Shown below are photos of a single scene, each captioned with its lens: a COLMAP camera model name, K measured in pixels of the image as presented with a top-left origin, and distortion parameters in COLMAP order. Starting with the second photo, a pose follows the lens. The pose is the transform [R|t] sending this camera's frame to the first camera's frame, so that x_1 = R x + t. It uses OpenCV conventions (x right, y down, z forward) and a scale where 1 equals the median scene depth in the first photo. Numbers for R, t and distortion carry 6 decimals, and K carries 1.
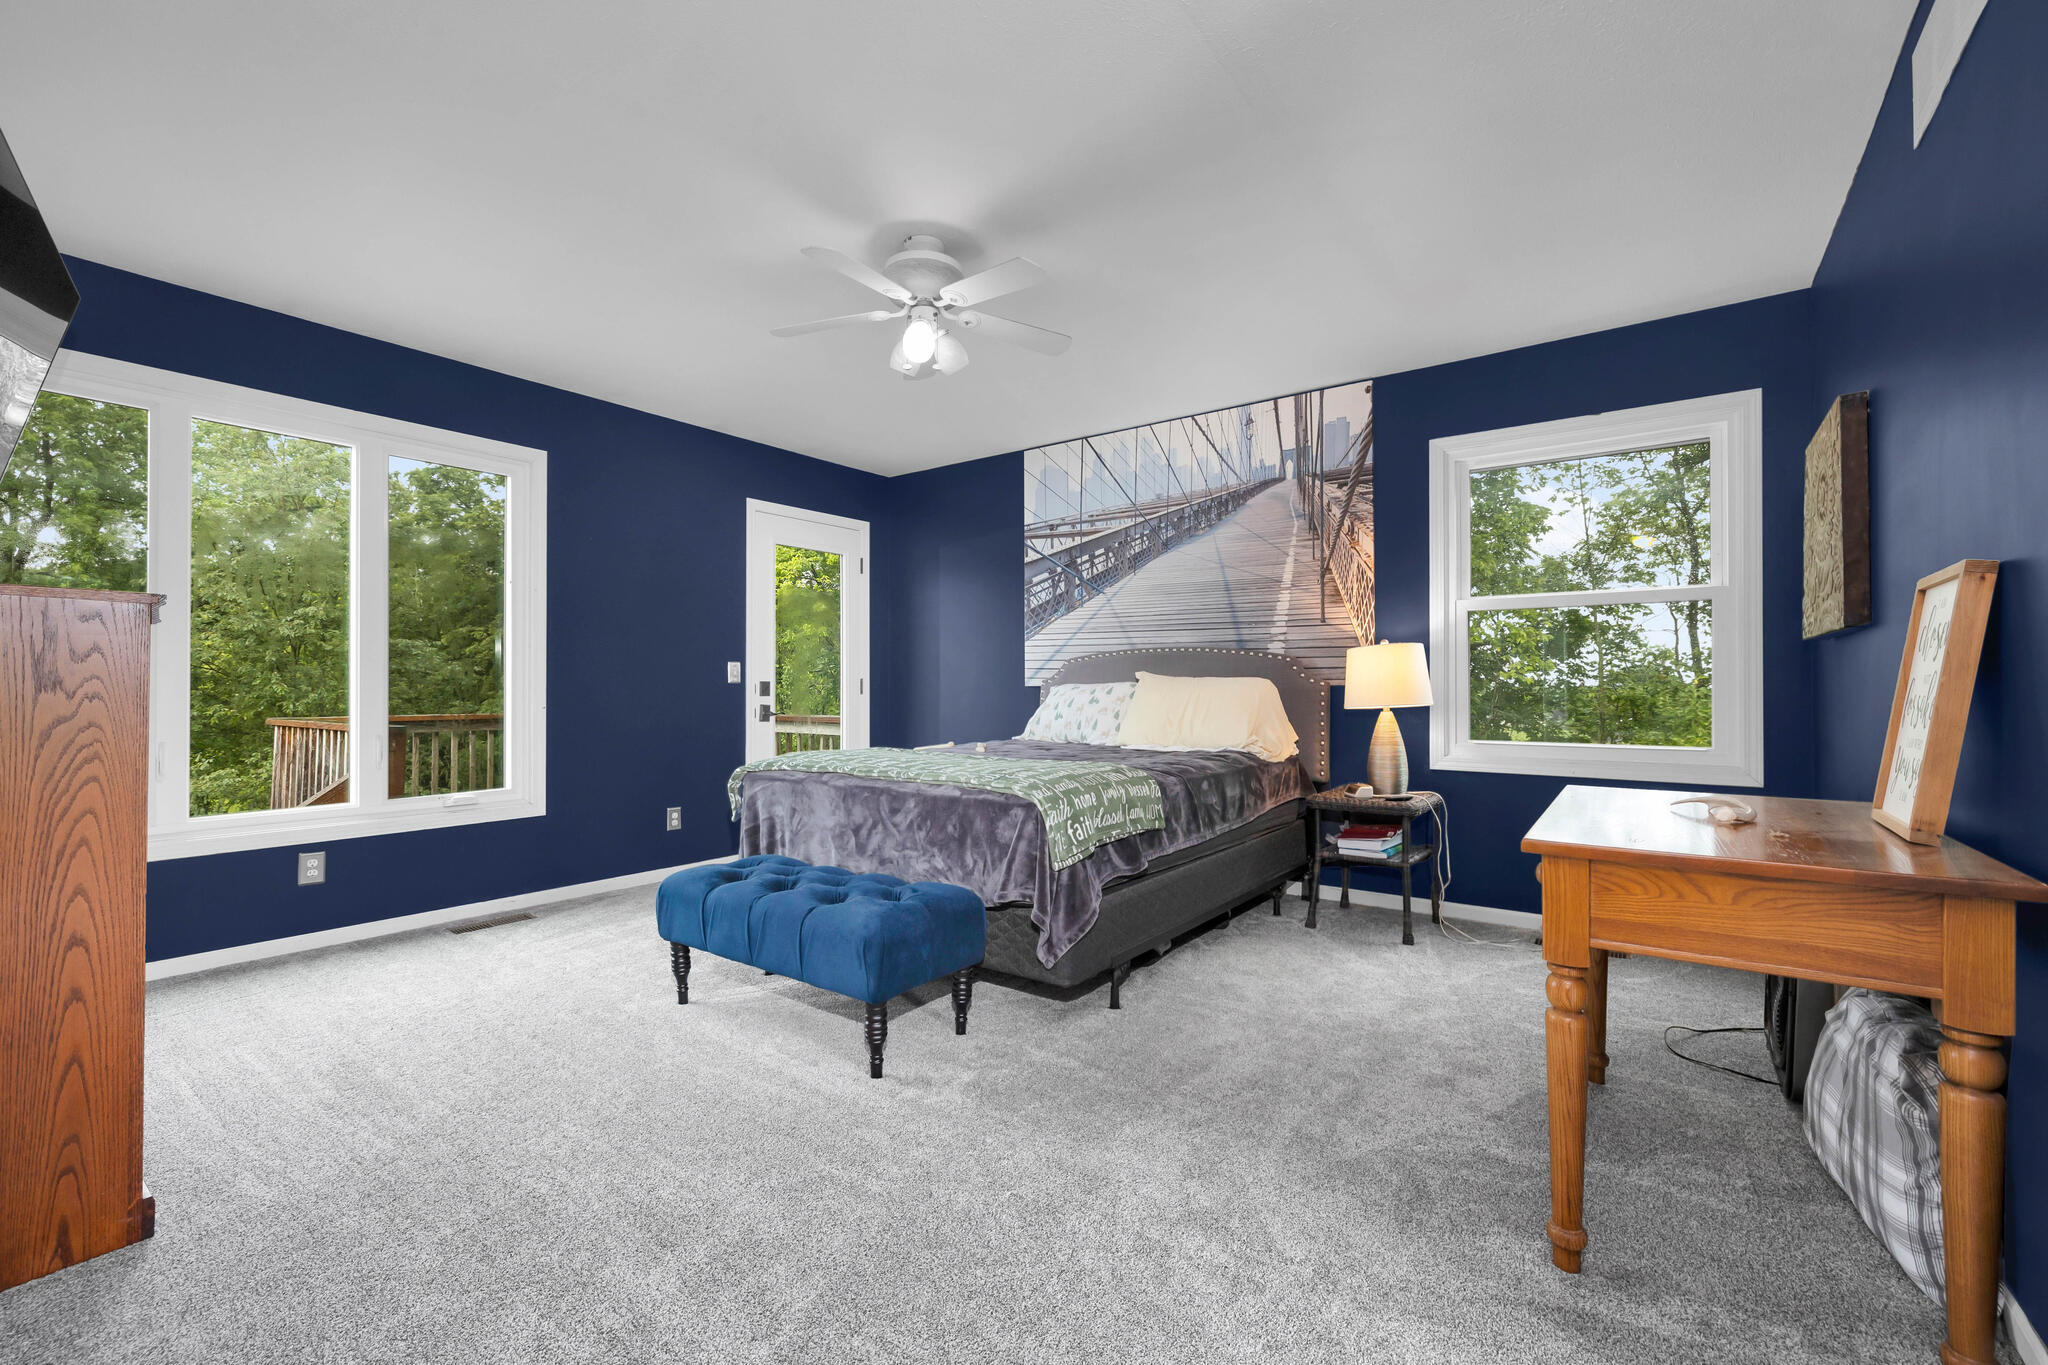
lens RADIAL K [[854.5, 0, 1024.0], [0, 854.5, 682.5], [0, 0, 1]] dist [-0.000842, 0.000416]
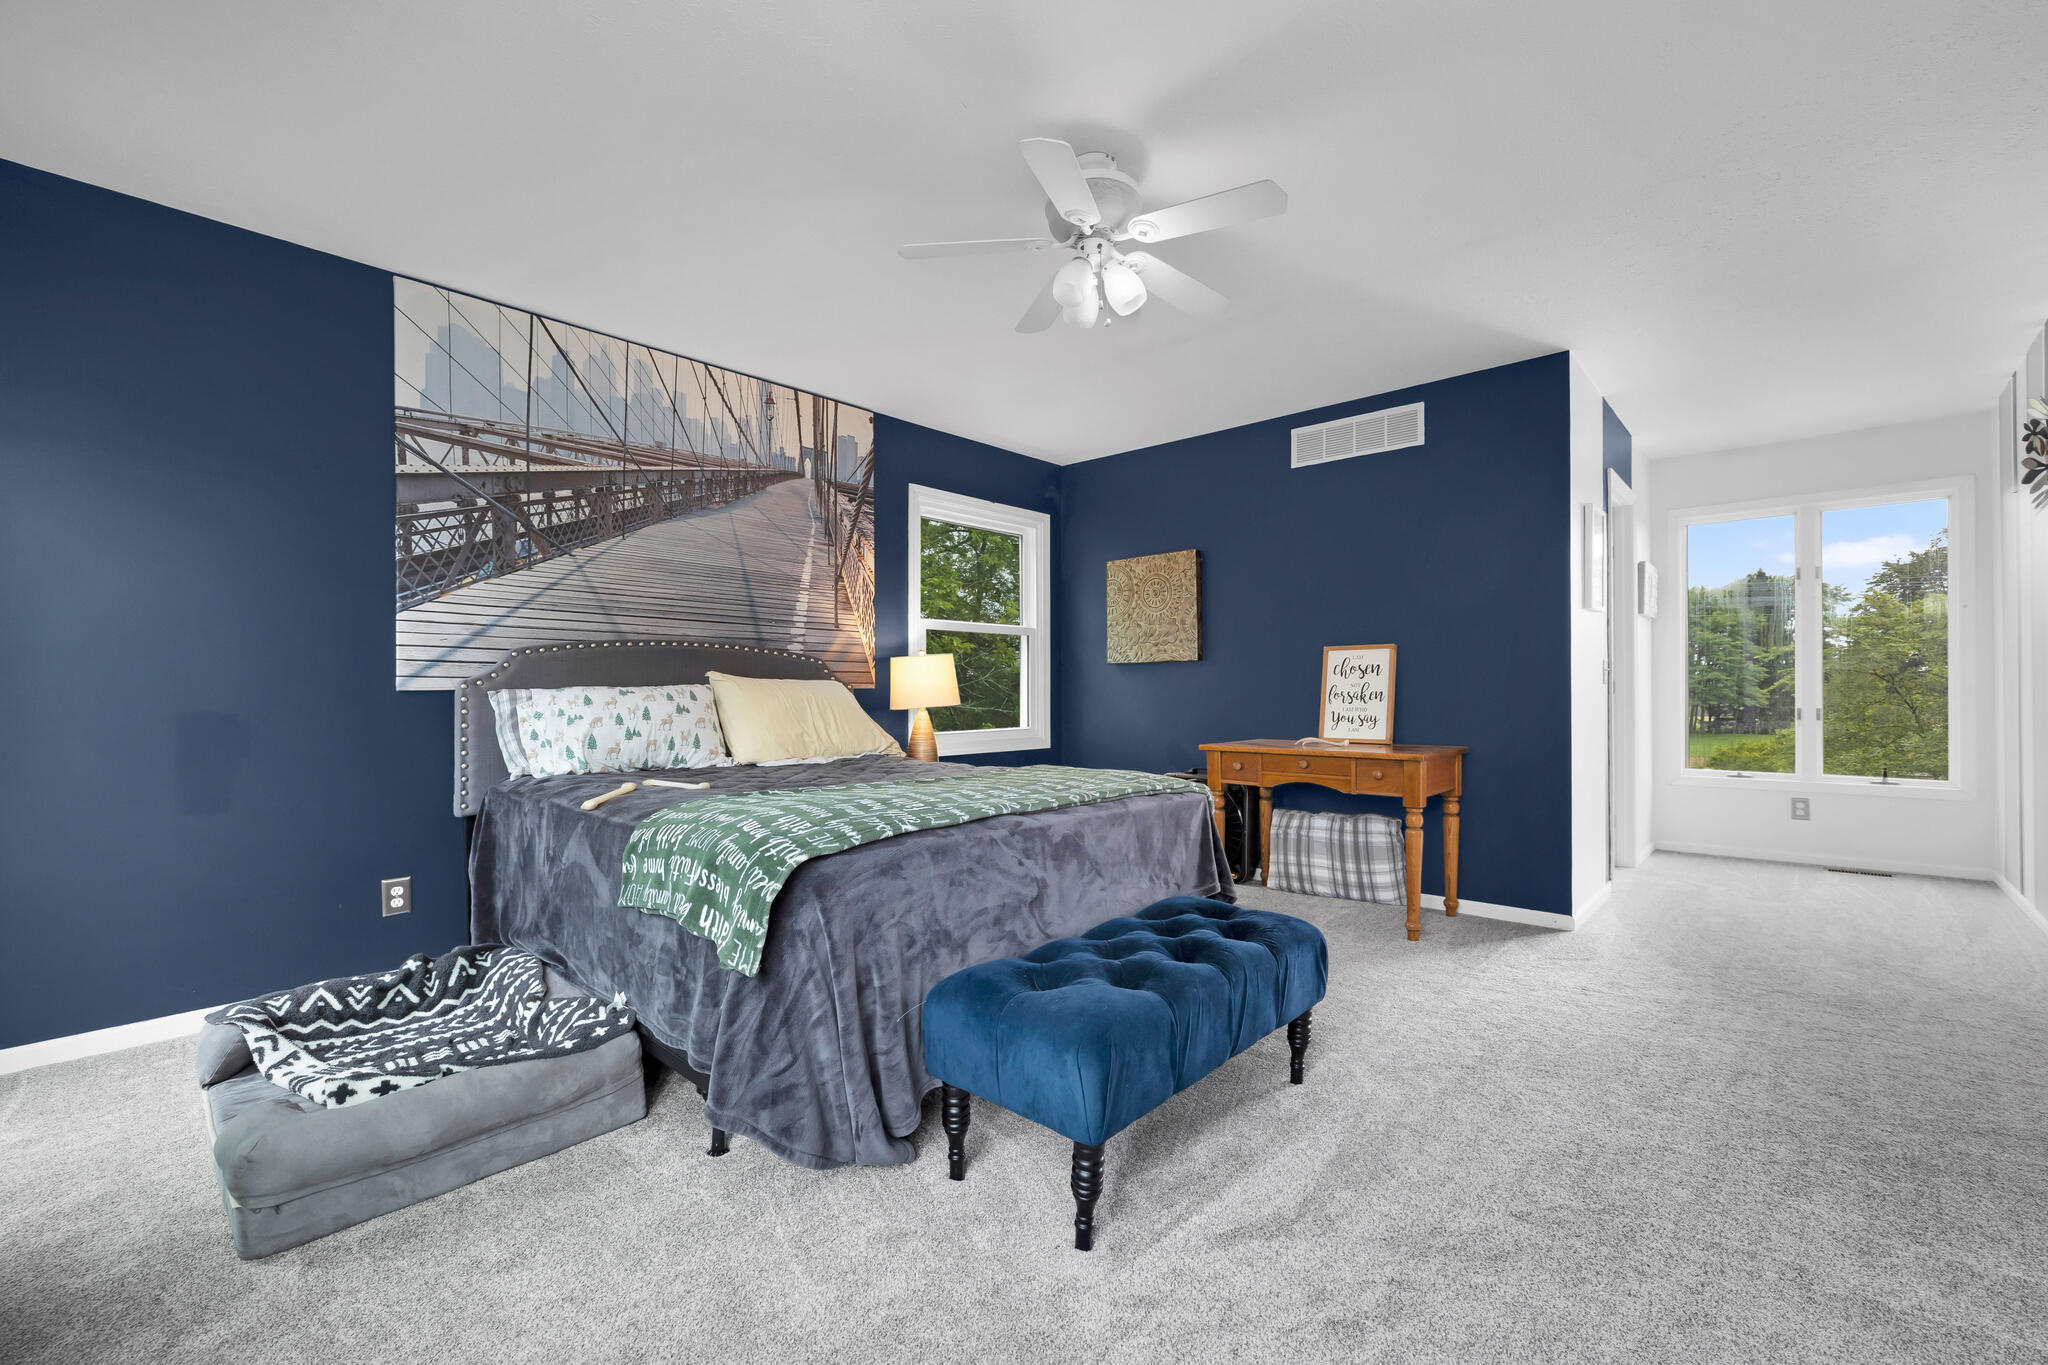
lens RADIAL K [[854.5, 0, 1024.0], [0, 854.5, 682.5], [0, 0, 1]] dist [-0.000842, 0.000416]
pose [[0.111403, 0.008766, 0.993737, -0.573217], [0.001198, 0.999959, -0.008956, 0.004819], [-0.993775, 0.002188, 0.111388, 0.585698]]
